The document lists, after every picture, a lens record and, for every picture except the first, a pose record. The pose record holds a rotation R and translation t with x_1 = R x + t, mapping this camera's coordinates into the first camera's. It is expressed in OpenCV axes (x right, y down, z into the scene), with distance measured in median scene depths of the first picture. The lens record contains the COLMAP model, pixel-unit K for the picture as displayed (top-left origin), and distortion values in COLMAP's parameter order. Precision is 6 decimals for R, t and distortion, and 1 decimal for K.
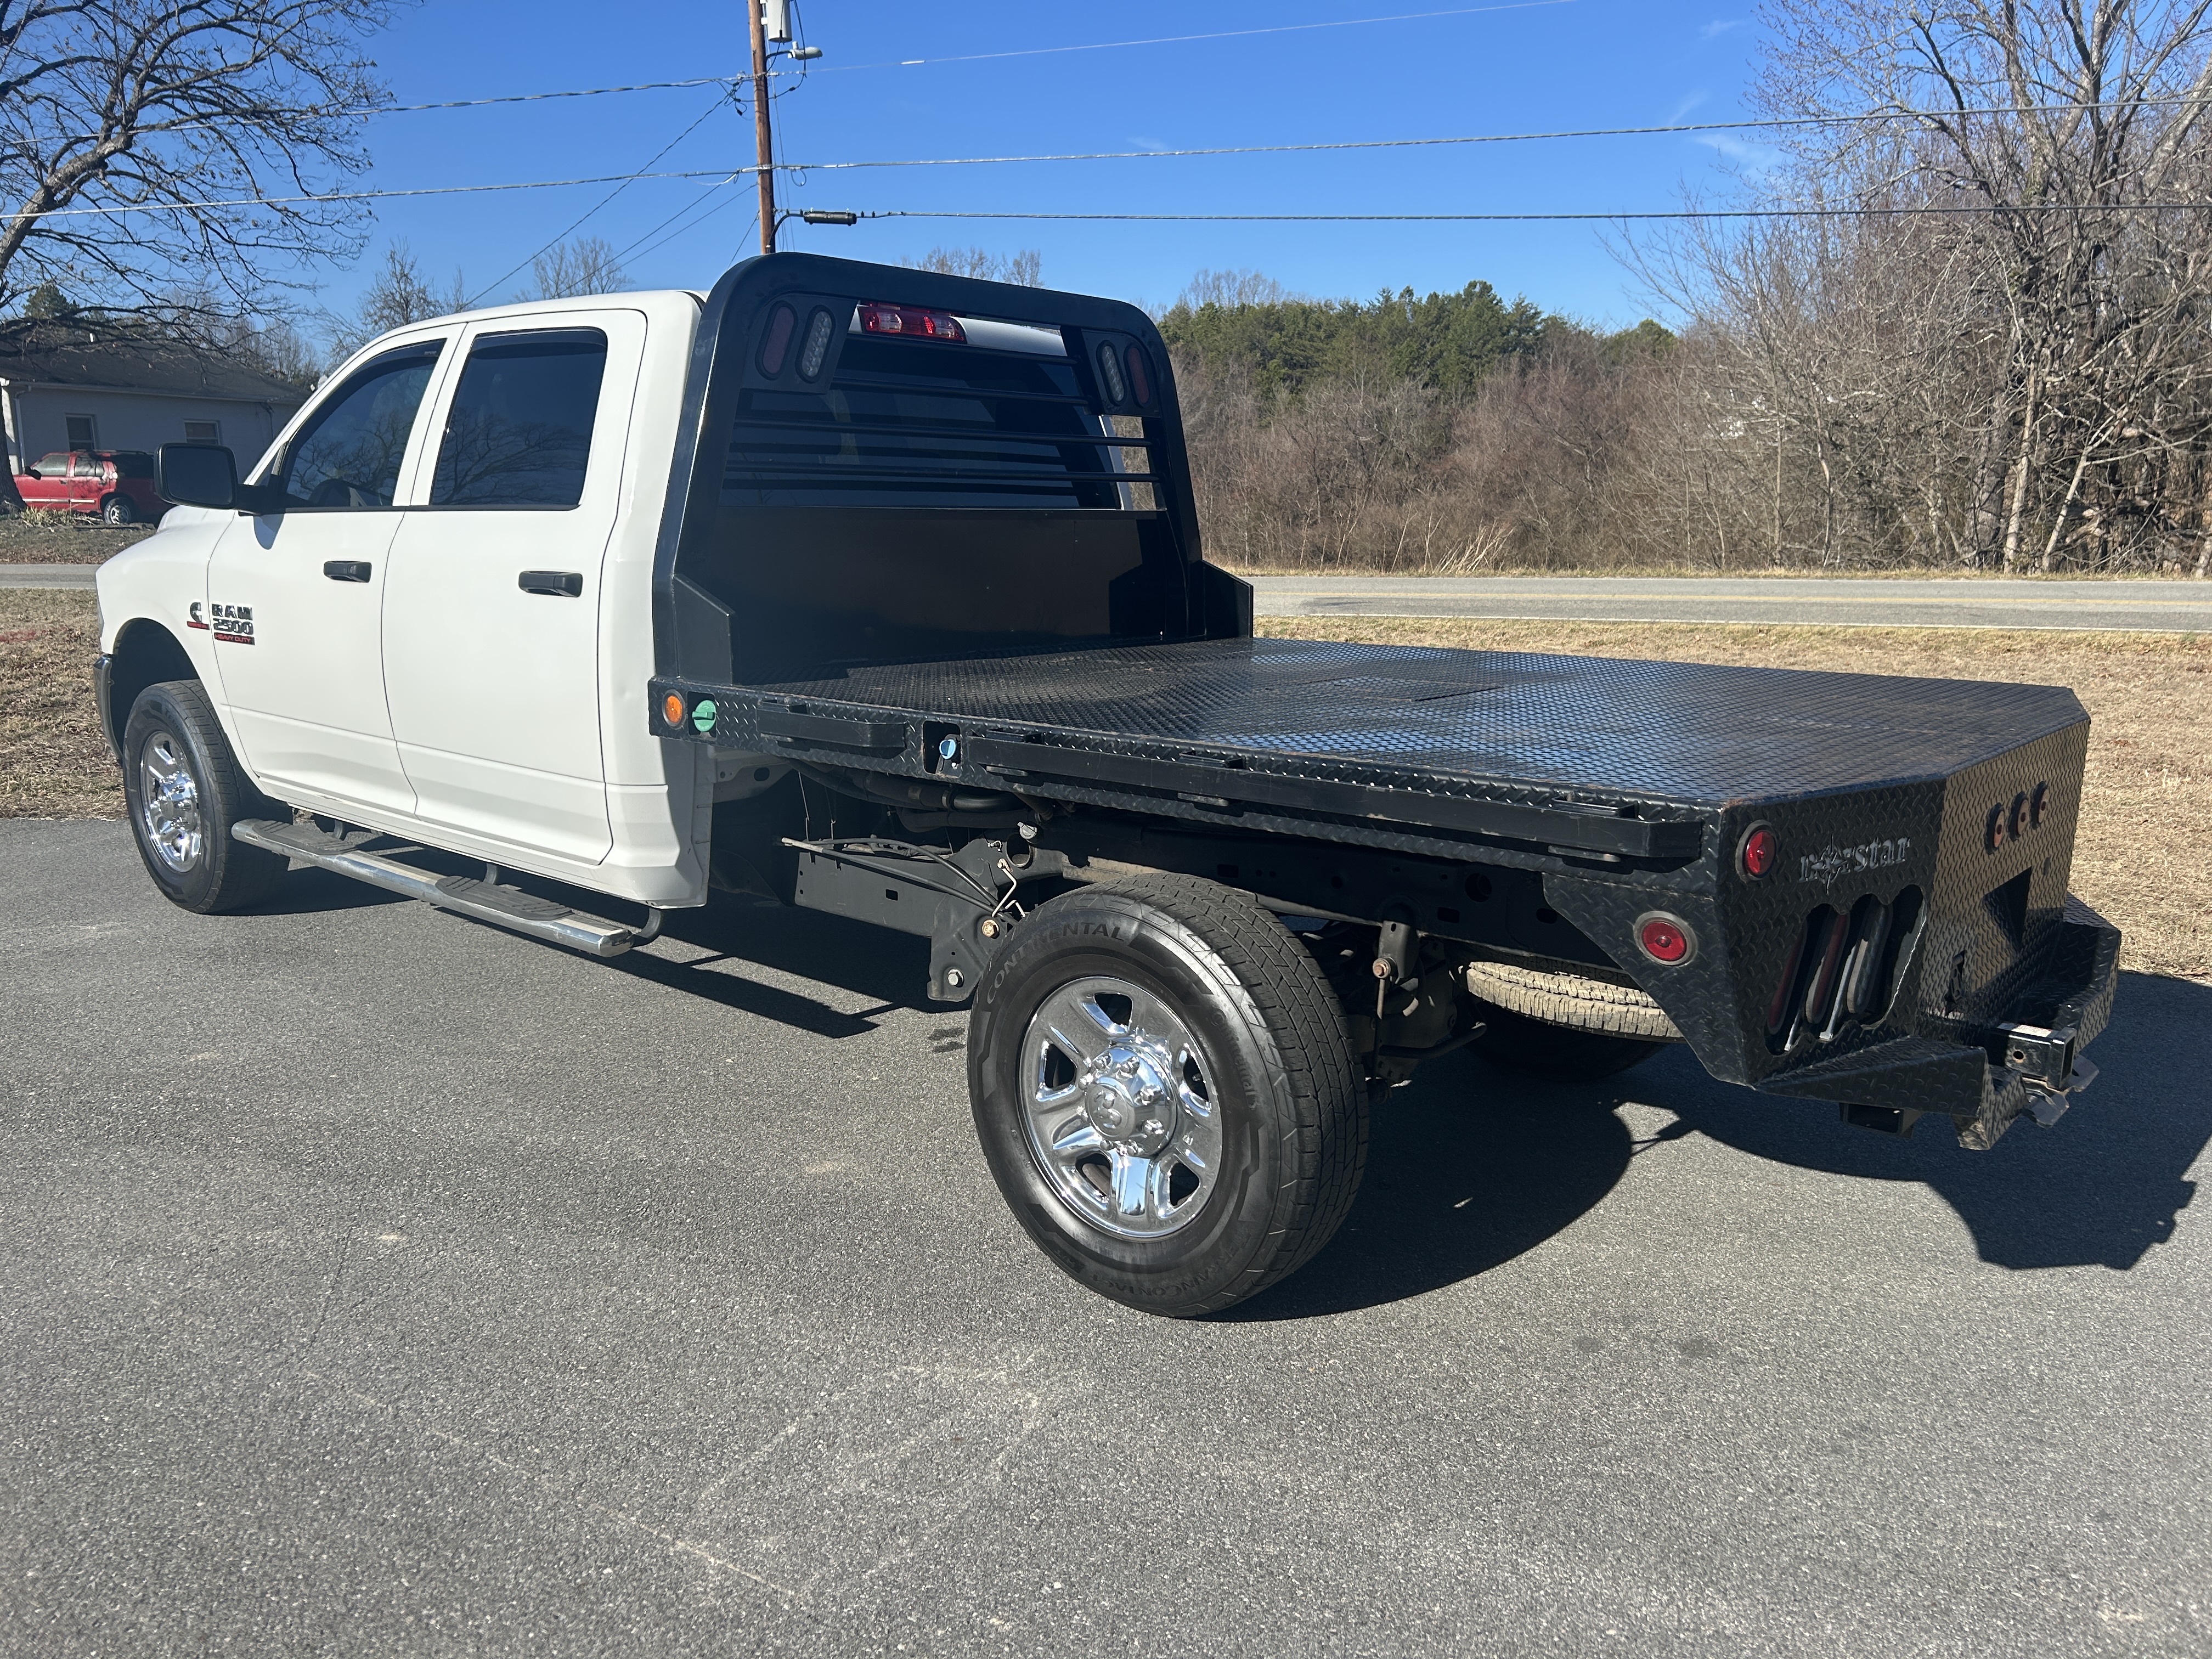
lens RADIAL K [[1687.6, 0, 1106.0], [0, 1687.6, 829.5], [0, 0, 1]] dist [0.037558, -0.052468]
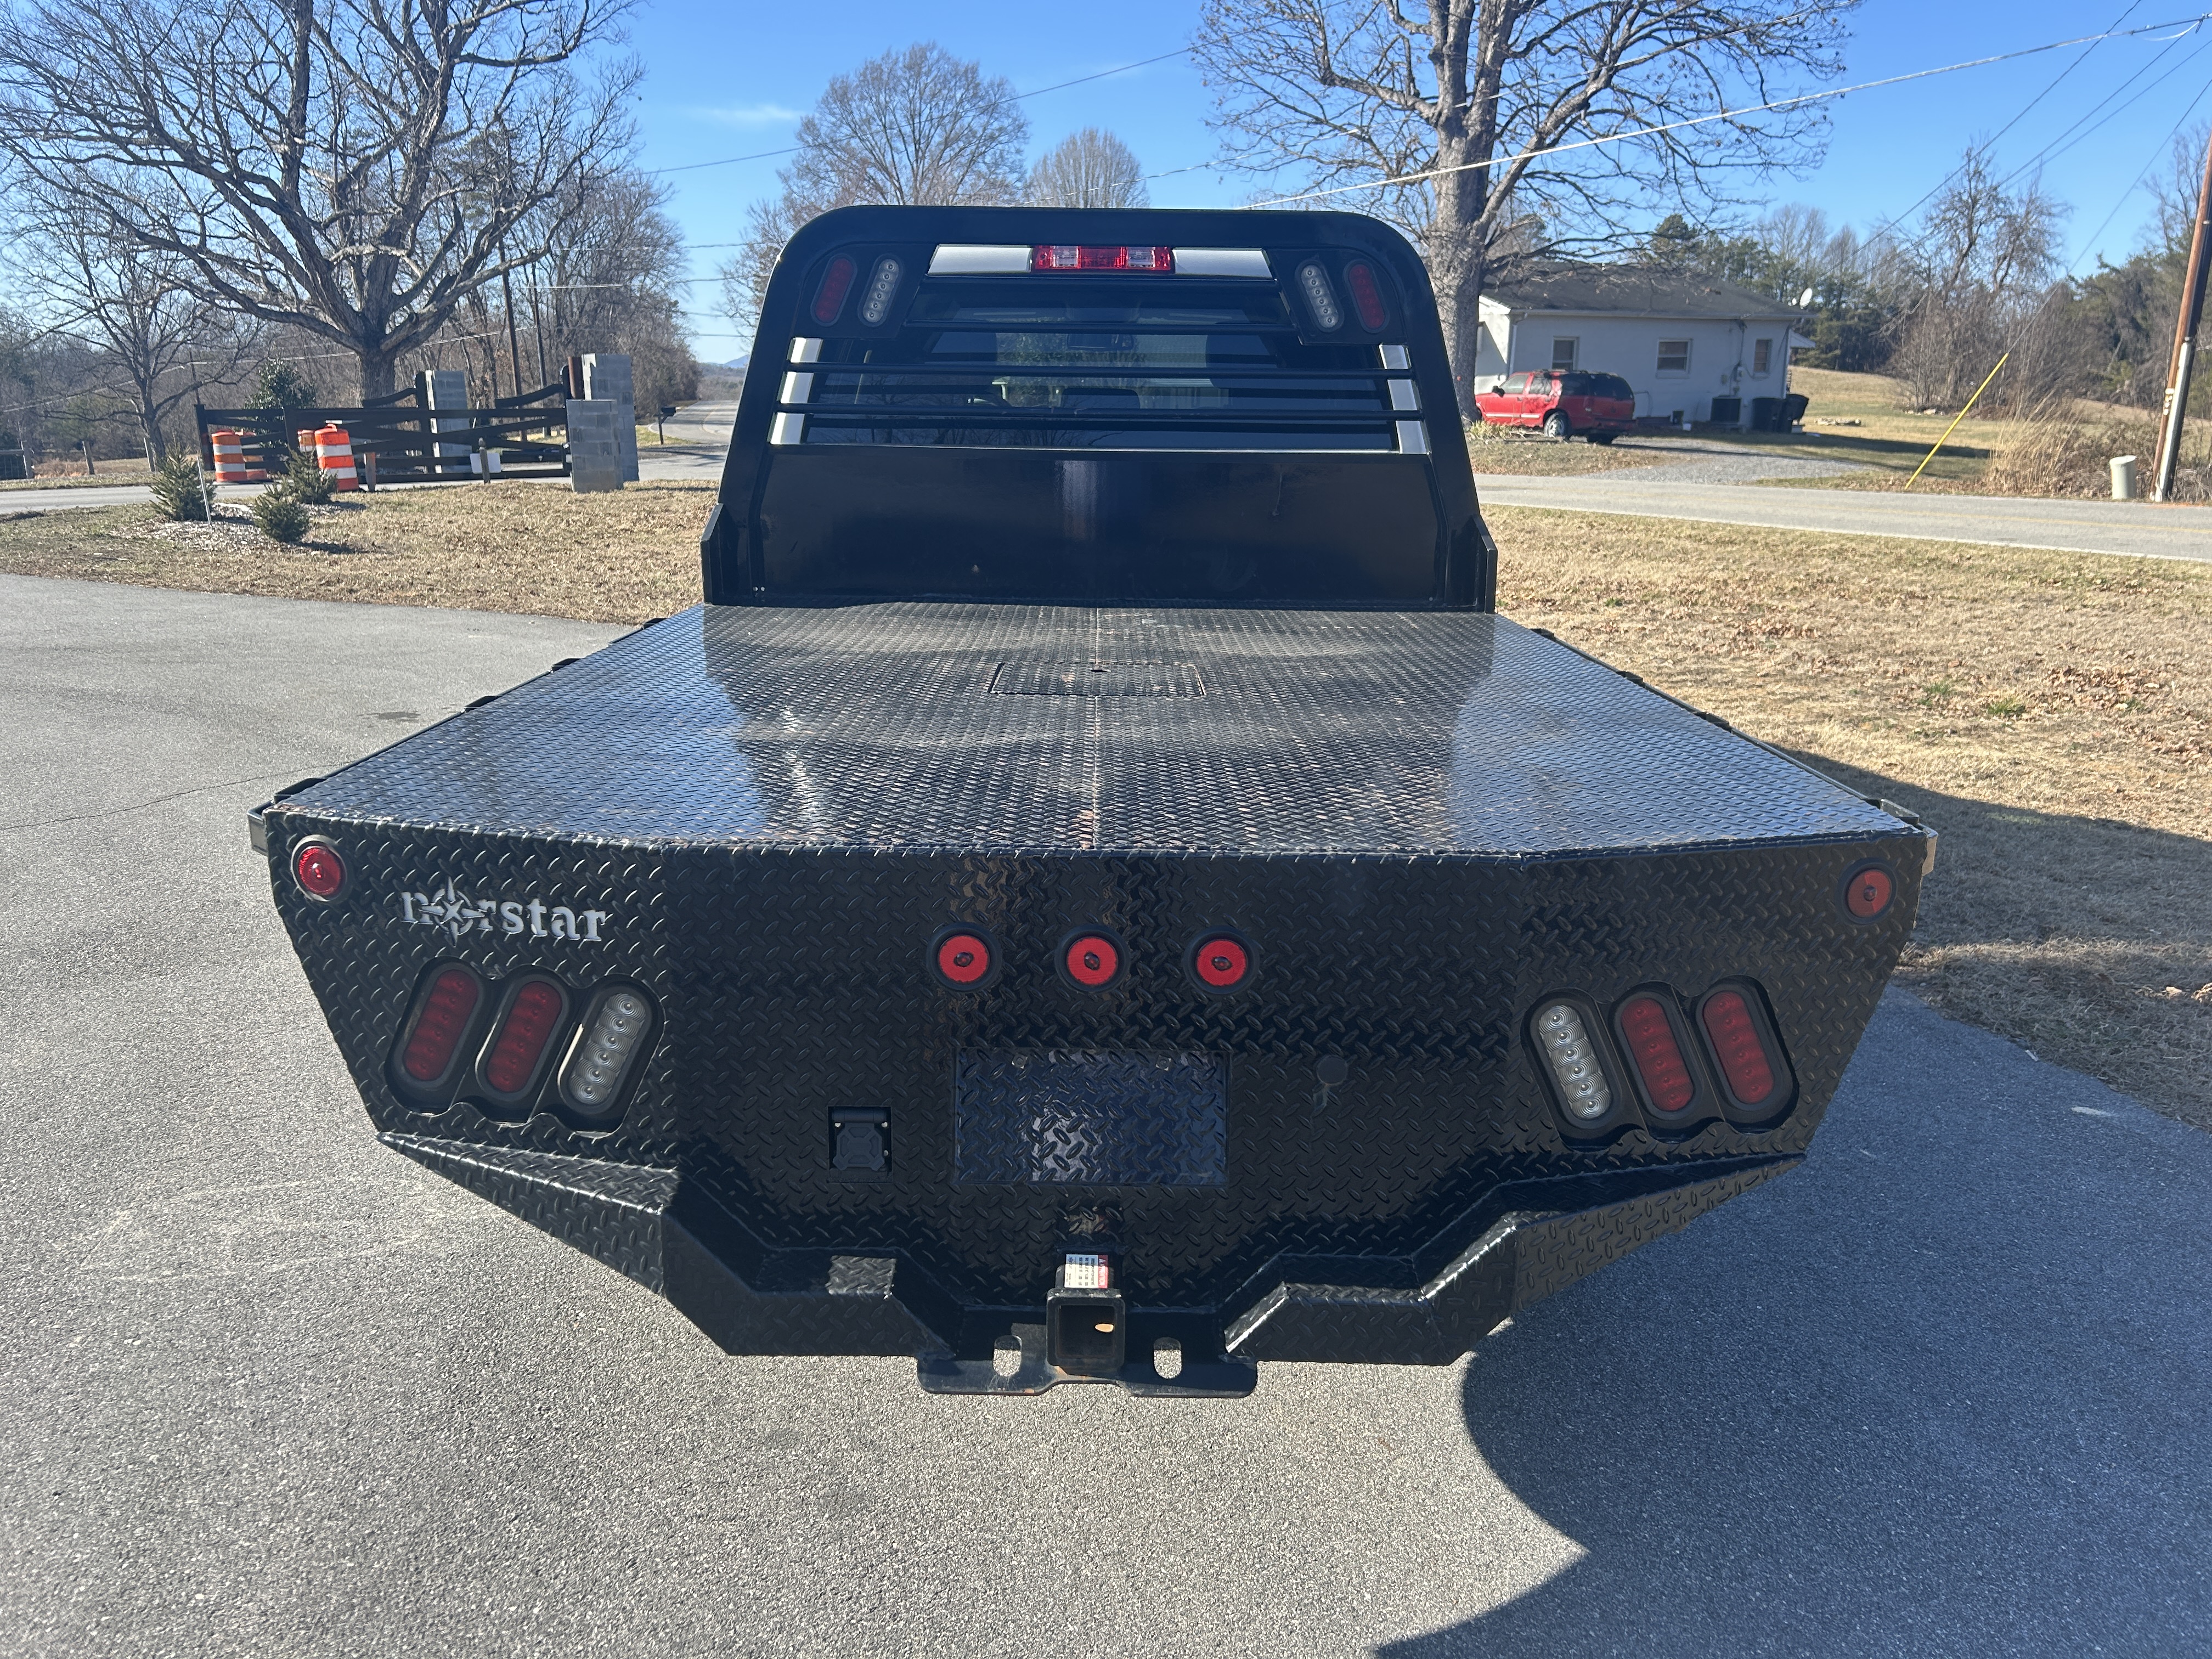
lens RADIAL K [[1687.6, 0, 1106.0], [0, 1687.6, 829.5], [0, 0, 1]] dist [0.037558, -0.052468]
pose [[0.643805, 0.185765, -0.742298, 0.104606], [-0.148461, 0.981975, 0.116984, -0.013991], [0.750649, 0.034888, 0.659779, 0.057570]]
